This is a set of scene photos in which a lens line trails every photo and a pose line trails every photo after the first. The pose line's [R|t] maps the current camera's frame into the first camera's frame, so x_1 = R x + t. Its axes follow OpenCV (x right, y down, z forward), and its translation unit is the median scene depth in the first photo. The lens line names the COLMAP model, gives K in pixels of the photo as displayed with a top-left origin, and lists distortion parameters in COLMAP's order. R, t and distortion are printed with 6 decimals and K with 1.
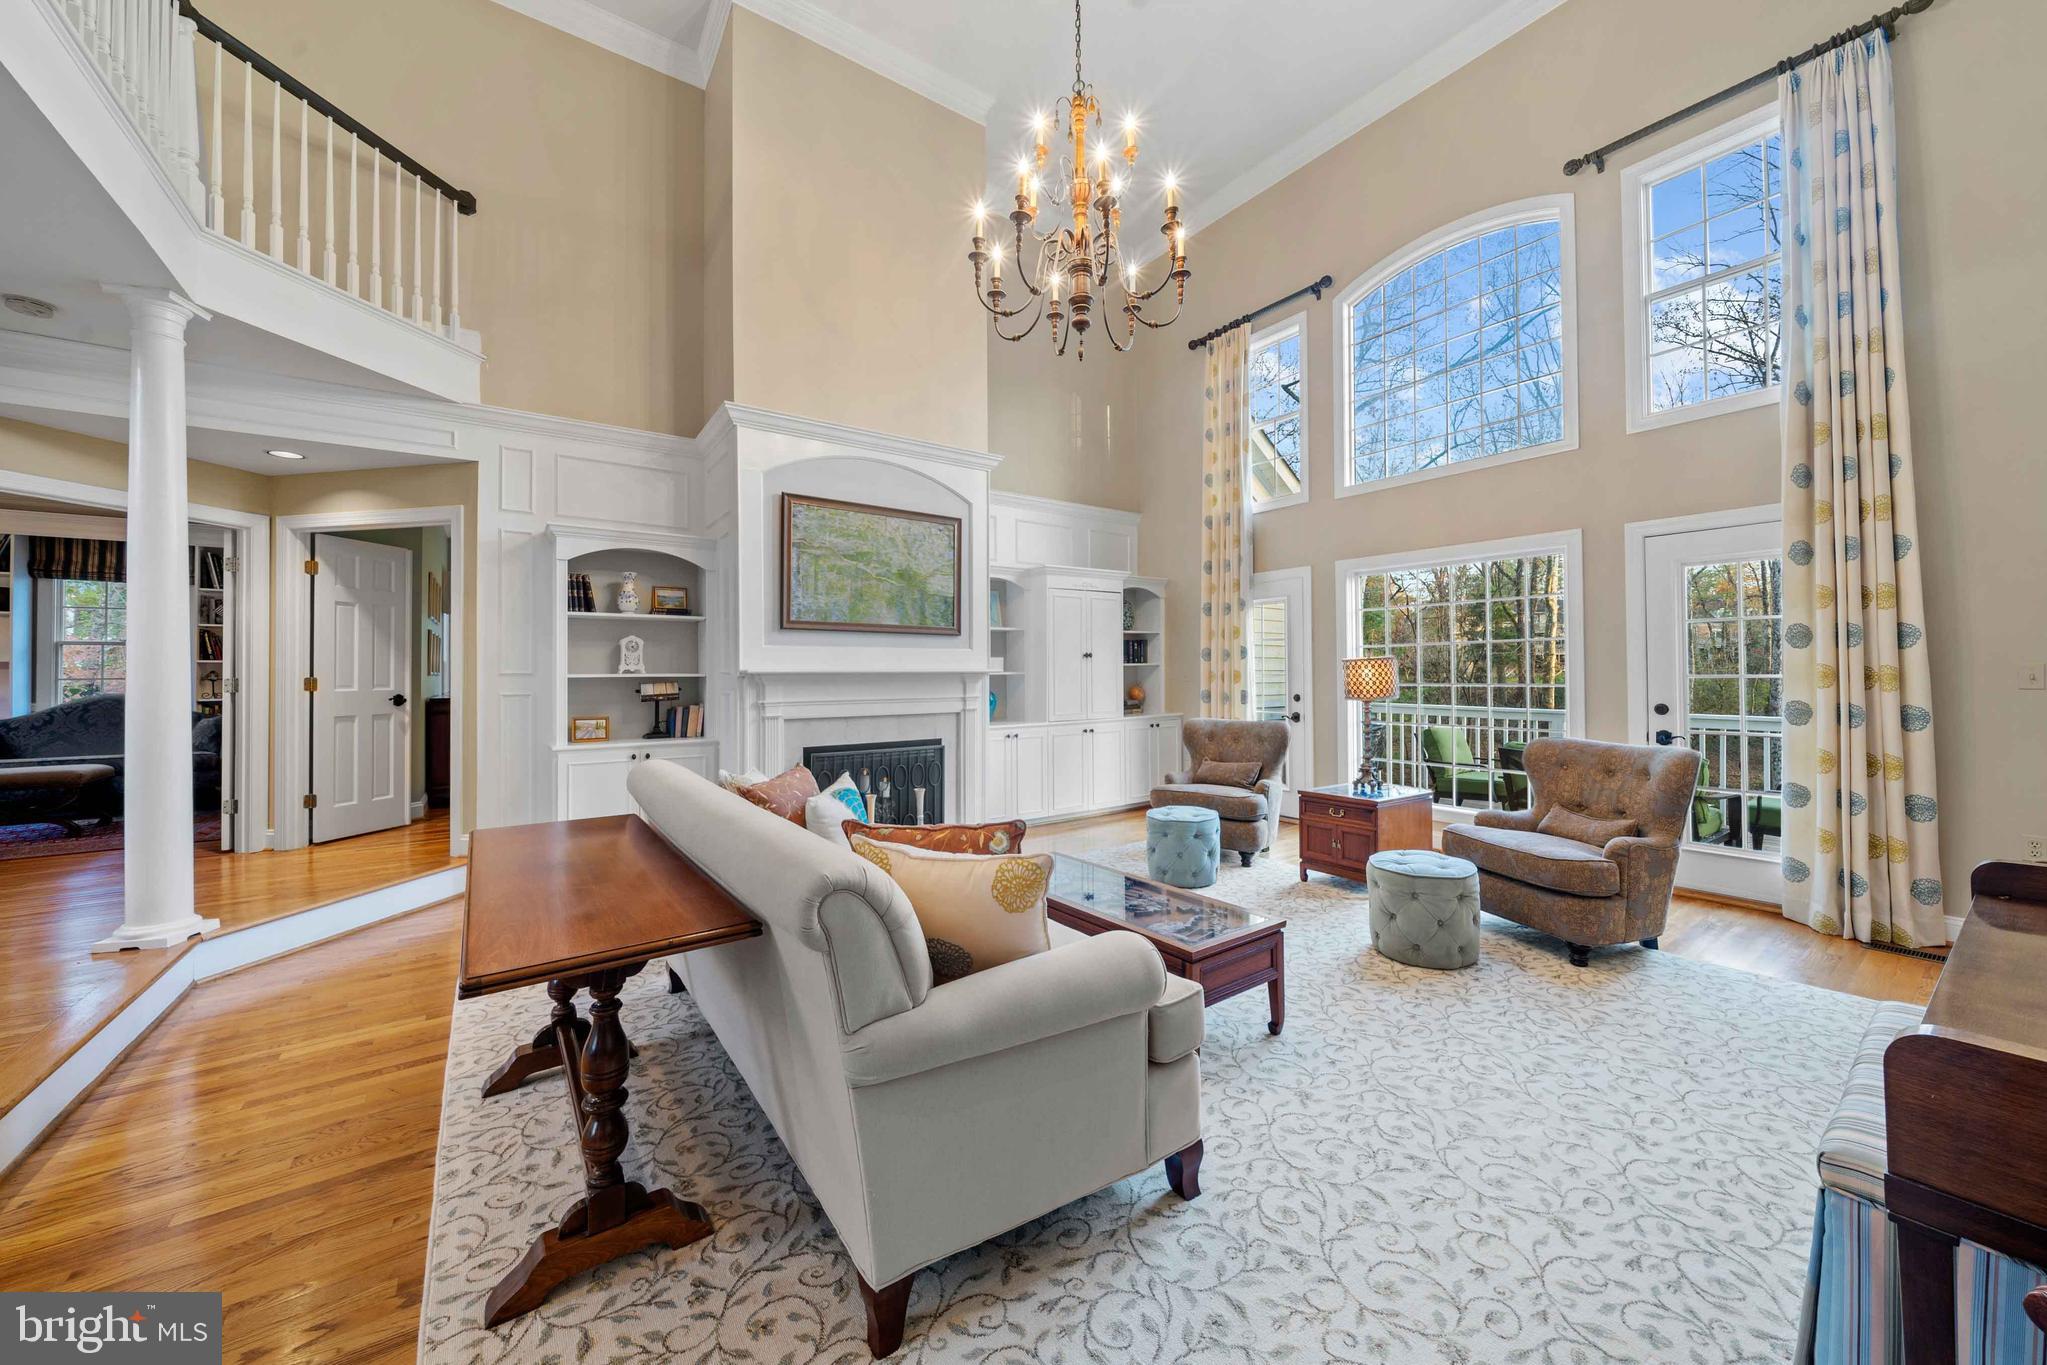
lens RADIAL K [[724.5, 0, 1025.4], [0, 724.5, 666.8], [0, 0, 1]] dist [-0.006655, -0.000316]
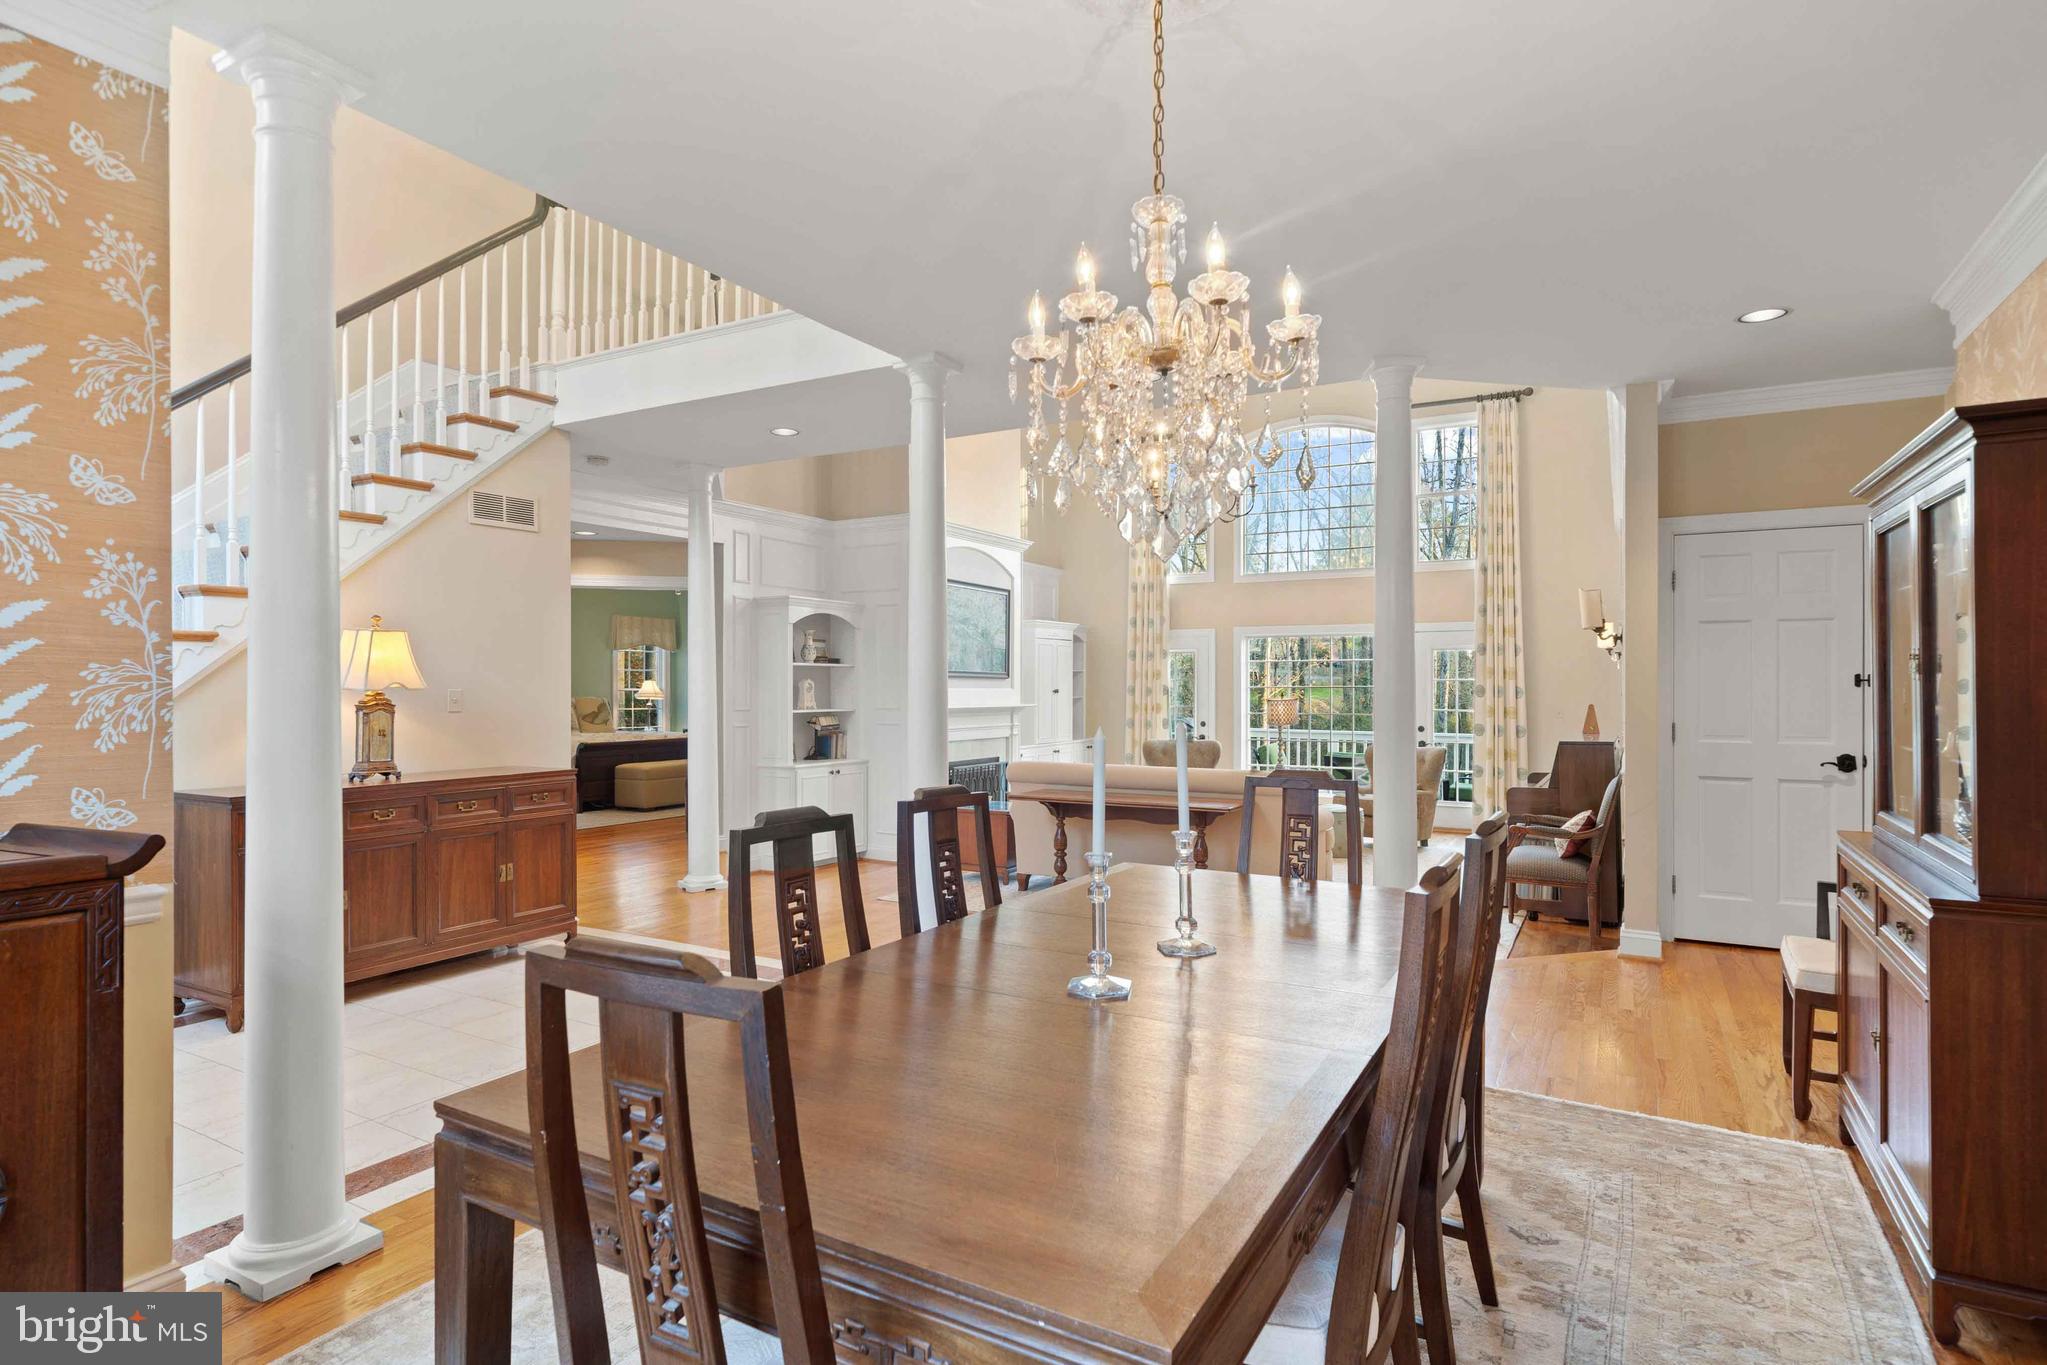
lens RADIAL K [[1096.4, 0, 1004.7], [0, 1096.4, 684.6], [0, 0, 1]] dist [-0.002451, 0.001549]
pose [[0.919284, 0.010281, 0.393460, -1.010468], [-0.010739, 0.999942, -0.001036, -0.033517], [-0.393447, -0.003273, 0.919341, -0.967795]]
